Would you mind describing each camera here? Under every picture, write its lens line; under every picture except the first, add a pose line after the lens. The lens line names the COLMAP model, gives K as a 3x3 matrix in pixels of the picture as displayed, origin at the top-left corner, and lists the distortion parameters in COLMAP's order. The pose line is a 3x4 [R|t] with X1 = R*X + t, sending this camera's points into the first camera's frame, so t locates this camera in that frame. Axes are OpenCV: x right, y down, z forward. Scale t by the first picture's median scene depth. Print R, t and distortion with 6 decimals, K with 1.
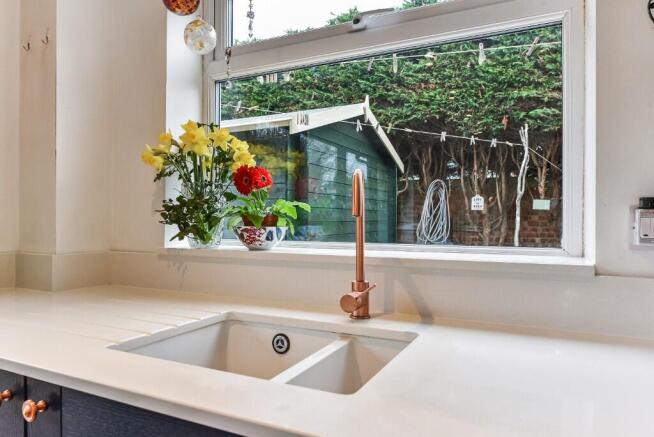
lens RADIAL K [[441.3, 0, 324.5], [0, 441.3, 217.8], [0, 0, 1]] dist [0.002748, 0.000251]
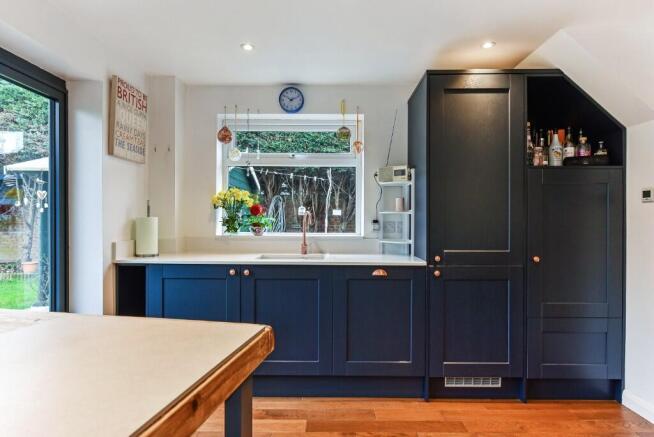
lens RADIAL K [[382.5, 0, 323.7], [0, 382.5, 221.2], [0, 0, 1]] dist [0.000153, 0.001274]
pose [[0.901071, -0.002080, 0.433667, -0.229701], [-0.002954, 0.999936, 0.010932, -0.012632], [-0.433662, -0.011131, 0.901007, -0.370694]]
